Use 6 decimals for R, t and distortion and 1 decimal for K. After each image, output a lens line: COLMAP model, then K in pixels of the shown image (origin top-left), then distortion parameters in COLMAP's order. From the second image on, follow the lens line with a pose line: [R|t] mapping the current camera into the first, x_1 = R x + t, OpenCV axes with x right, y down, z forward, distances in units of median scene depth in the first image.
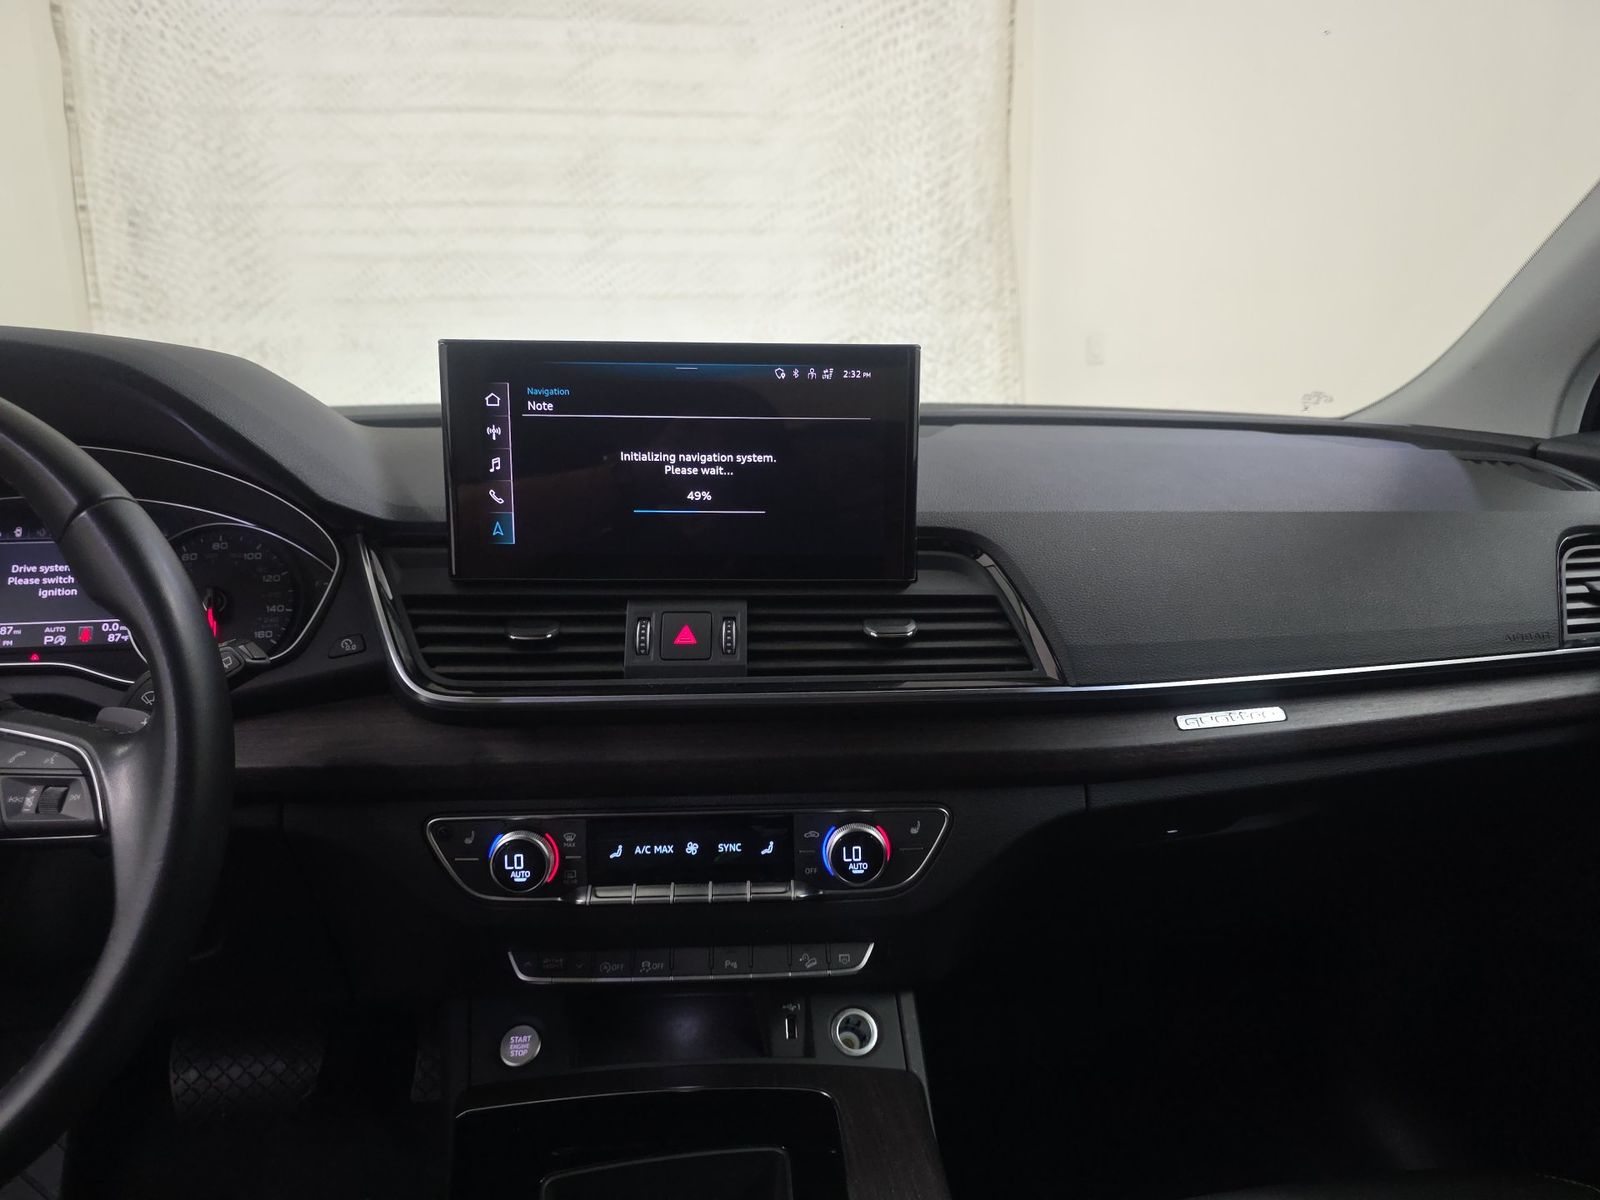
lens RADIAL K [[1081.0, 0, 804.9], [0, 1081.0, 616.8], [0, 0, 1]] dist [0.032428, 0.001353]
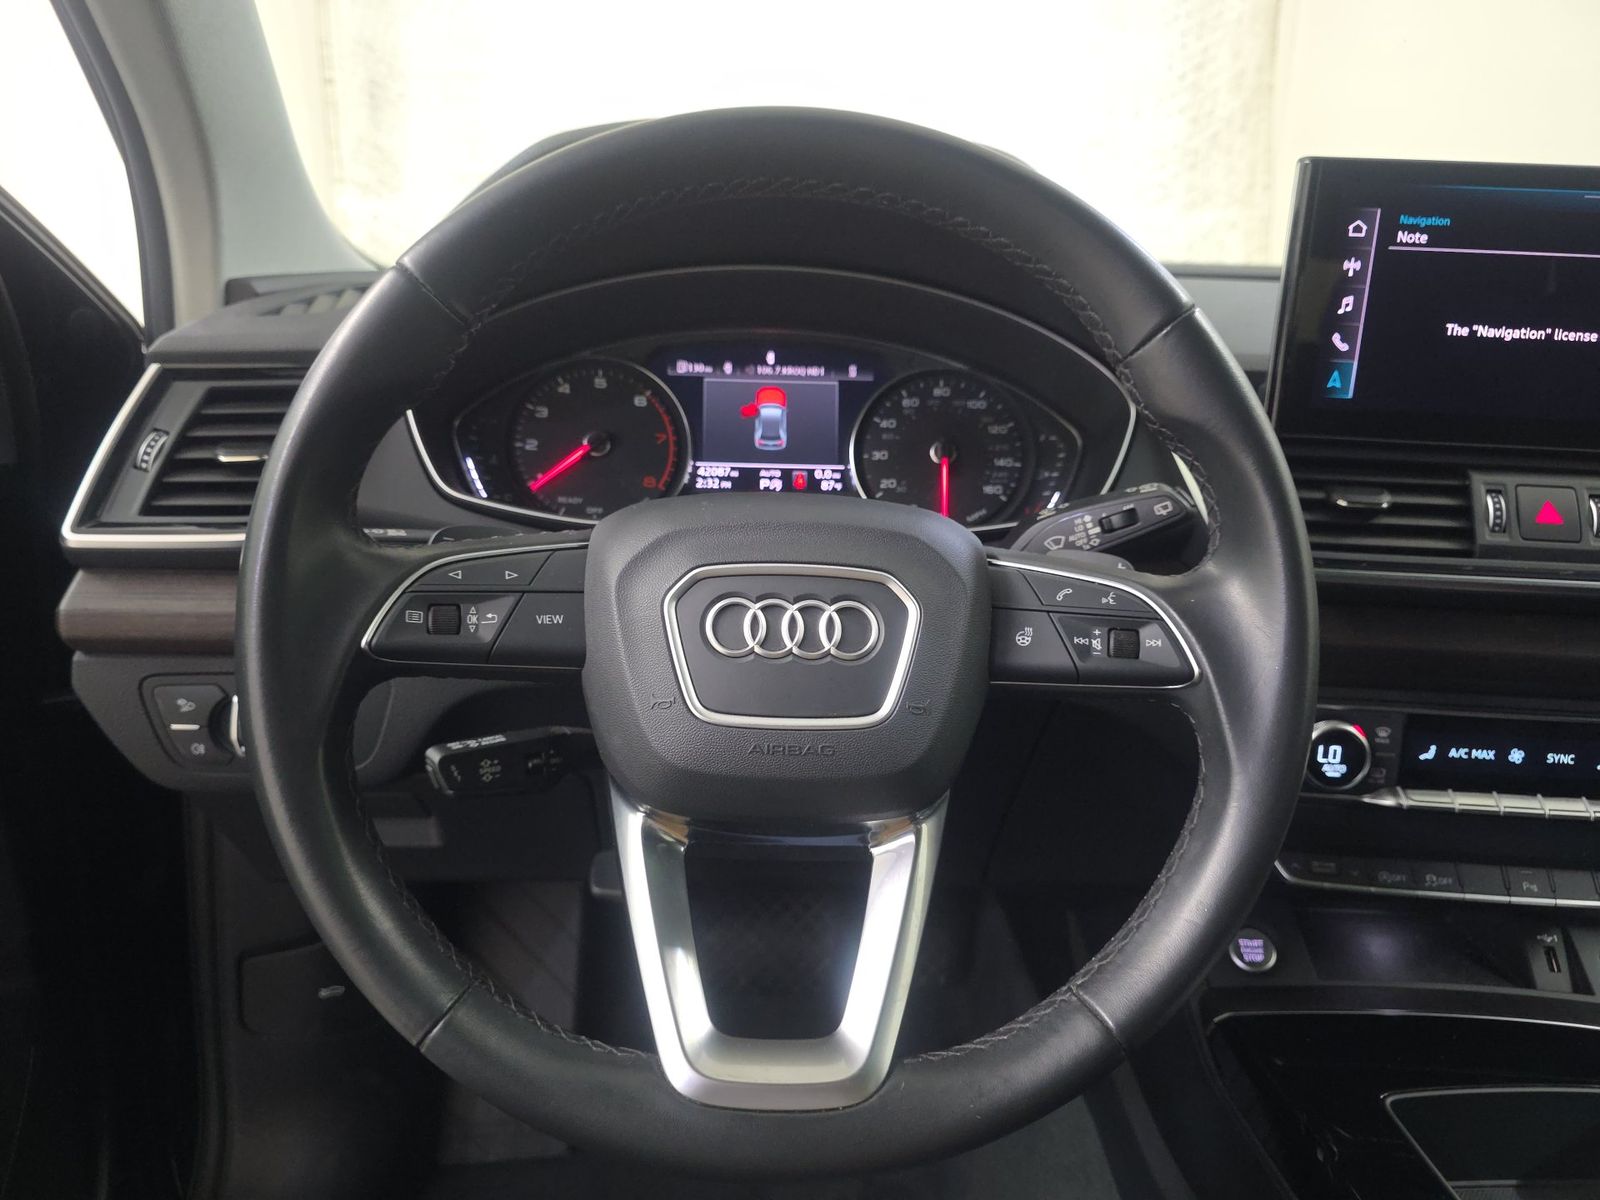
lens RADIAL K [[1084.3, 0, 800.0], [0, 1084.3, 600.0], [0, 0, 1]] dist [0.049965, -0.048005]
pose [[0.993430, 0.063938, -0.094914, -0.612726], [-0.057461, 0.995927, 0.069476, 0.059319], [0.098970, -0.063565, 0.993058, 0.062614]]
